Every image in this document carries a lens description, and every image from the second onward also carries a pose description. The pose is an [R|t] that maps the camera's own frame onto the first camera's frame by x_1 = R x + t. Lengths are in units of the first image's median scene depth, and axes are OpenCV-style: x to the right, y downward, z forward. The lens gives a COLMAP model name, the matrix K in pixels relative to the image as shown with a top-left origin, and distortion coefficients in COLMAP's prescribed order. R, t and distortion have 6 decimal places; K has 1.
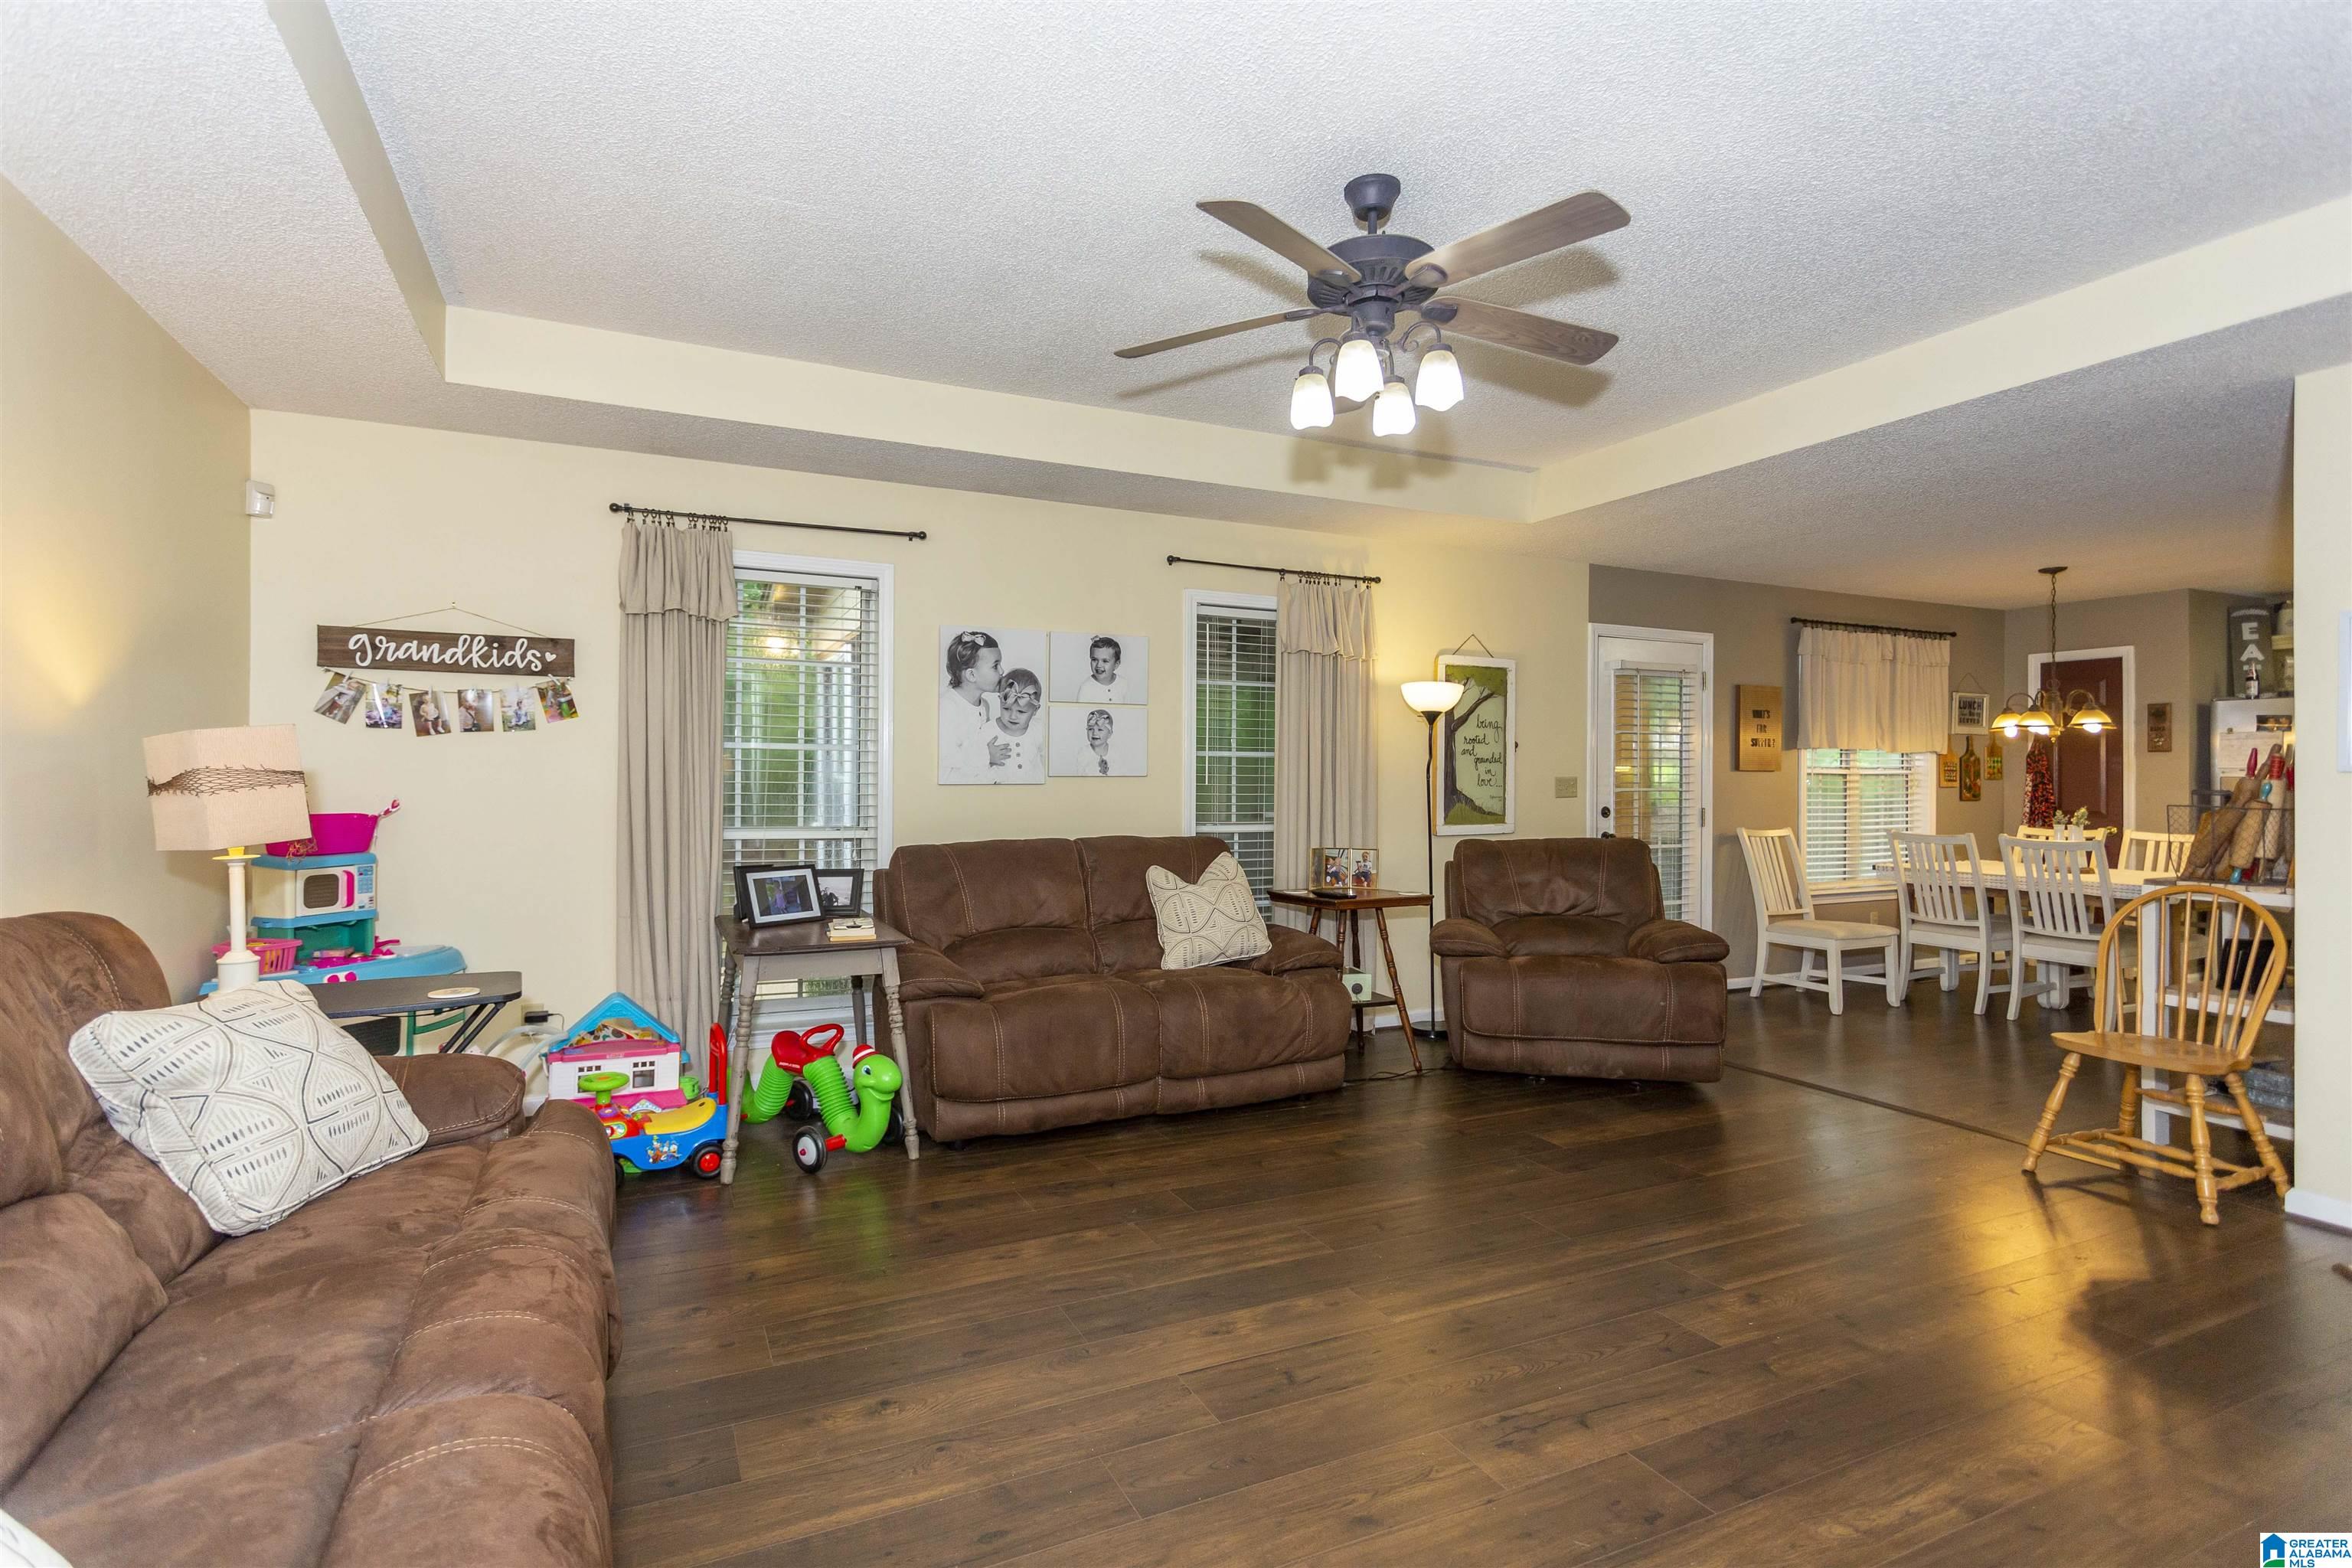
lens RADIAL K [[1143.0, 0, 1169.3], [0, 1143.0, 765.9], [0, 0, 1]] dist [-0.017435, 0.000034]
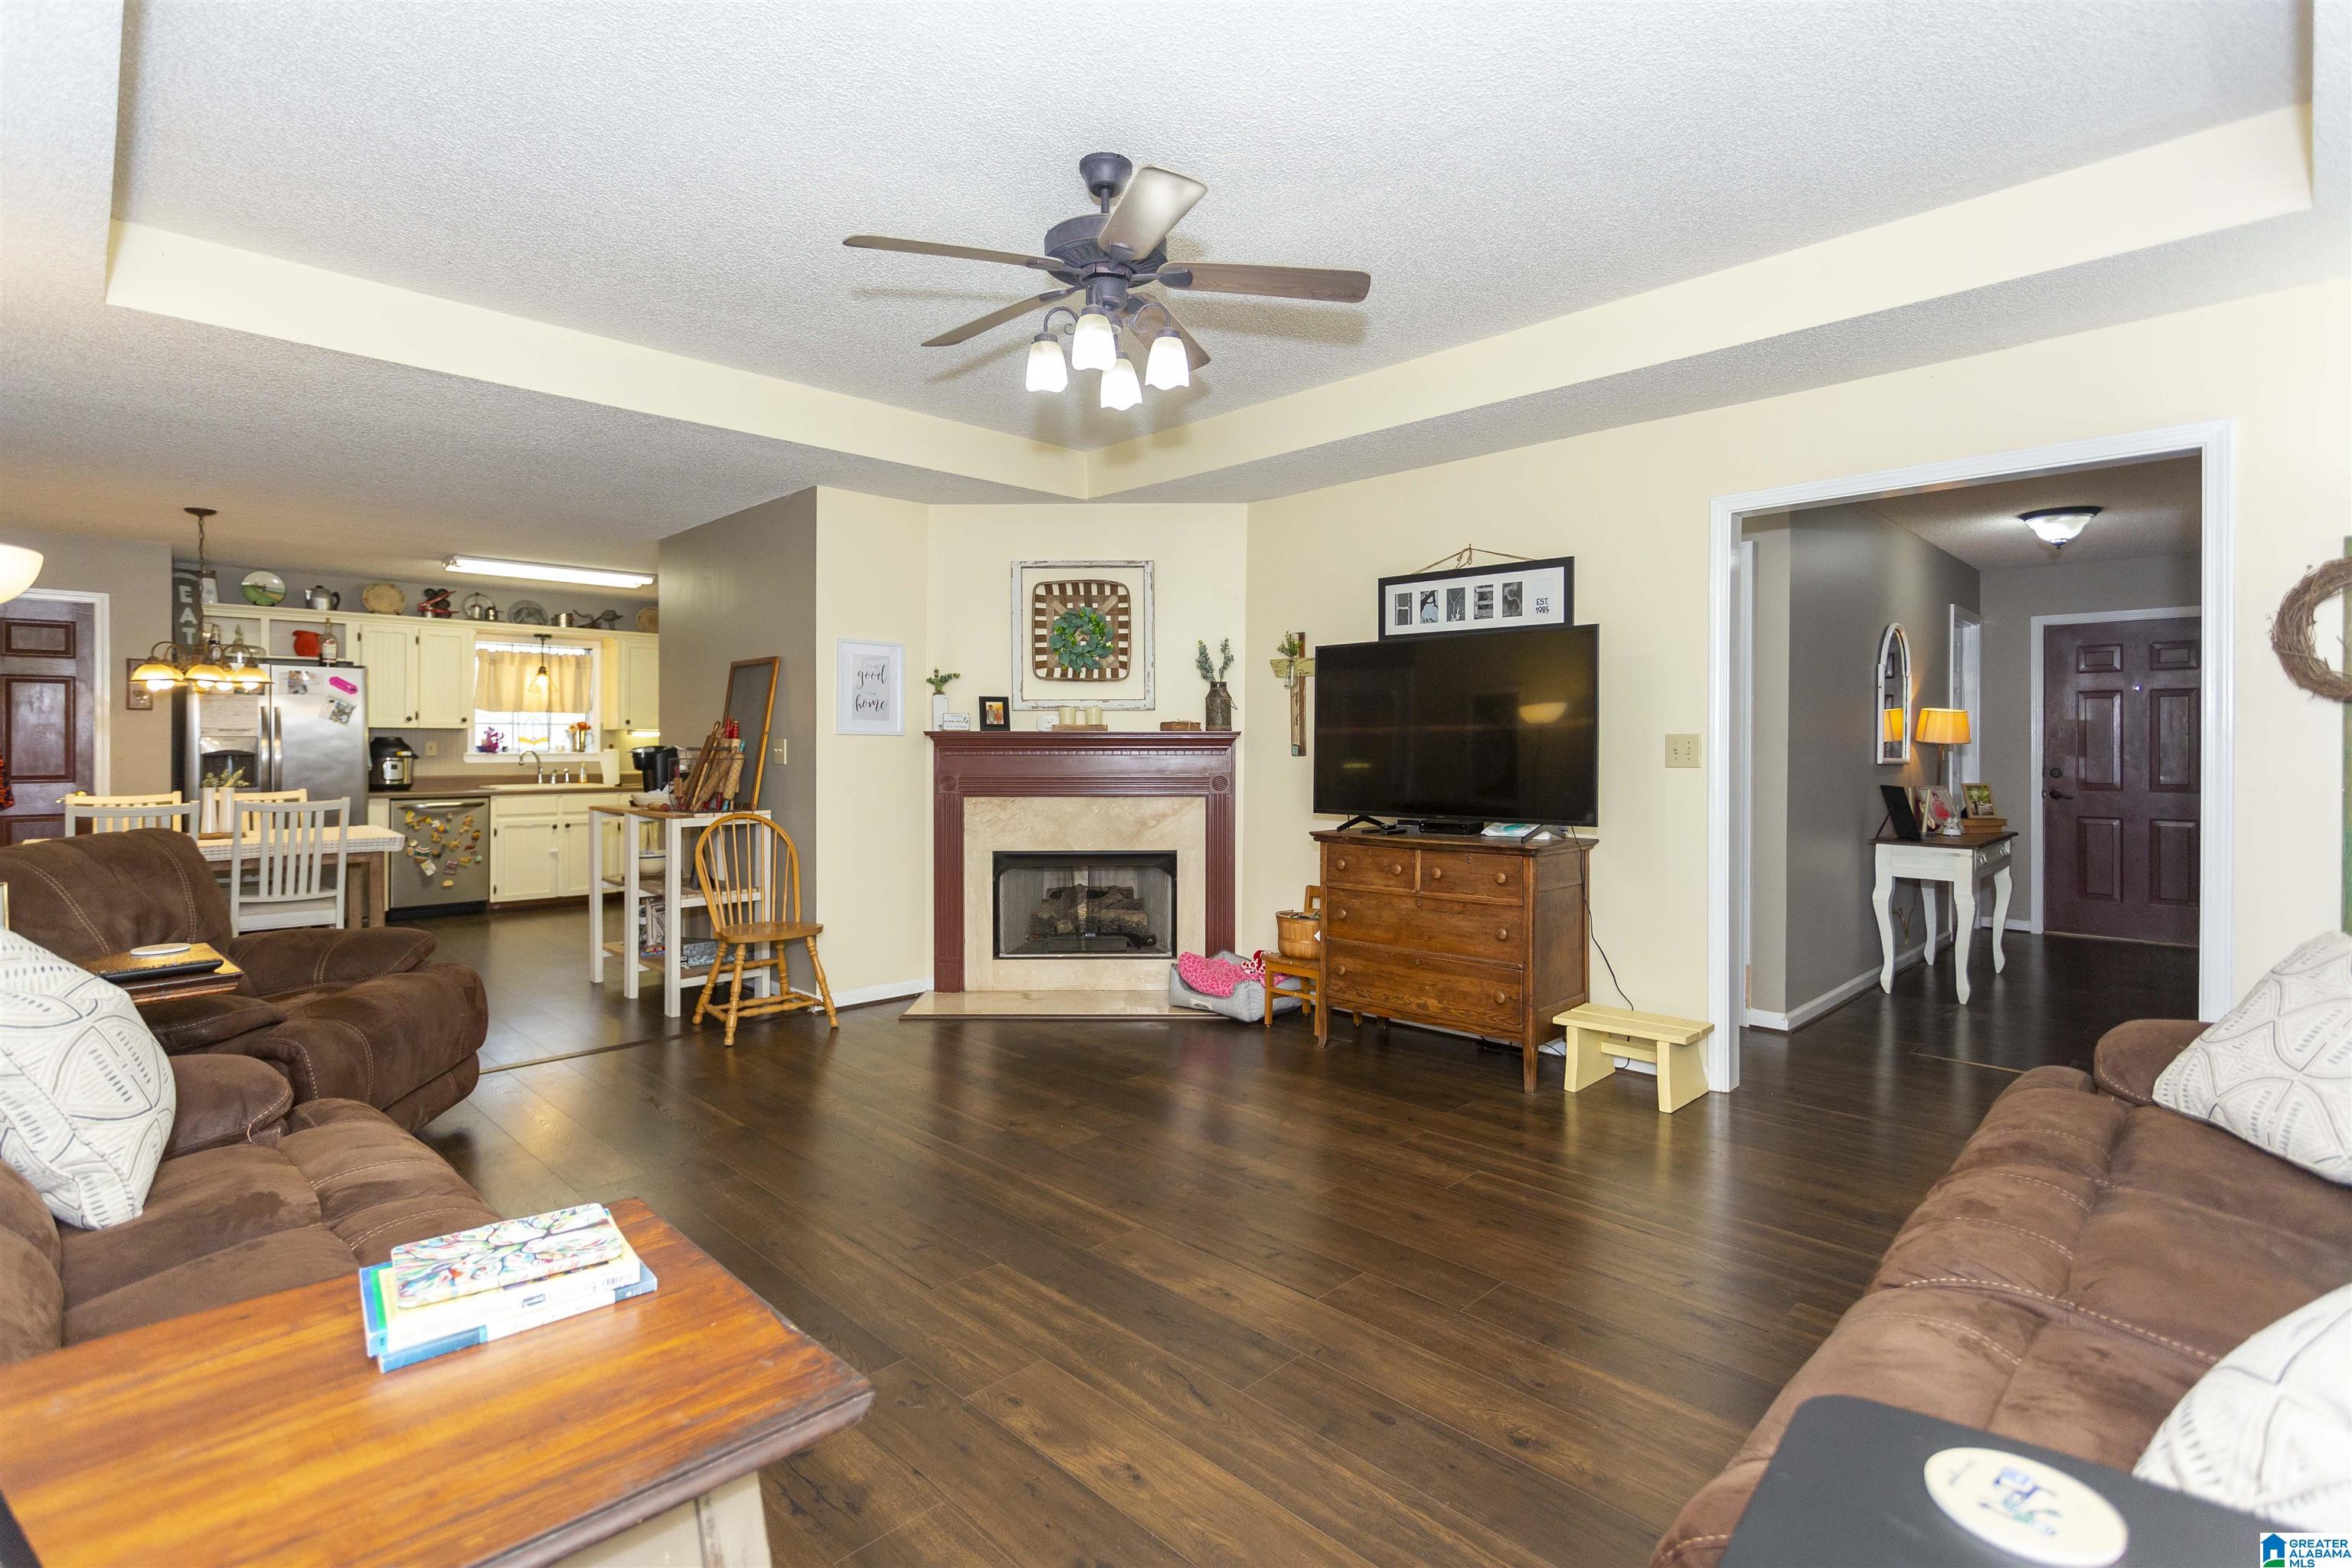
lens RADIAL K [[1126.2, 0, 1172.6], [0, 1126.2, 746.0], [0, 0, 1]] dist [0.000827, 0.000036]
pose [[-0.330813, -0.015165, 0.943575, -0.754494], [-0.007590, 0.999881, 0.013409, -0.003959], [-0.943666, -0.002725, -0.330888, 1.177287]]
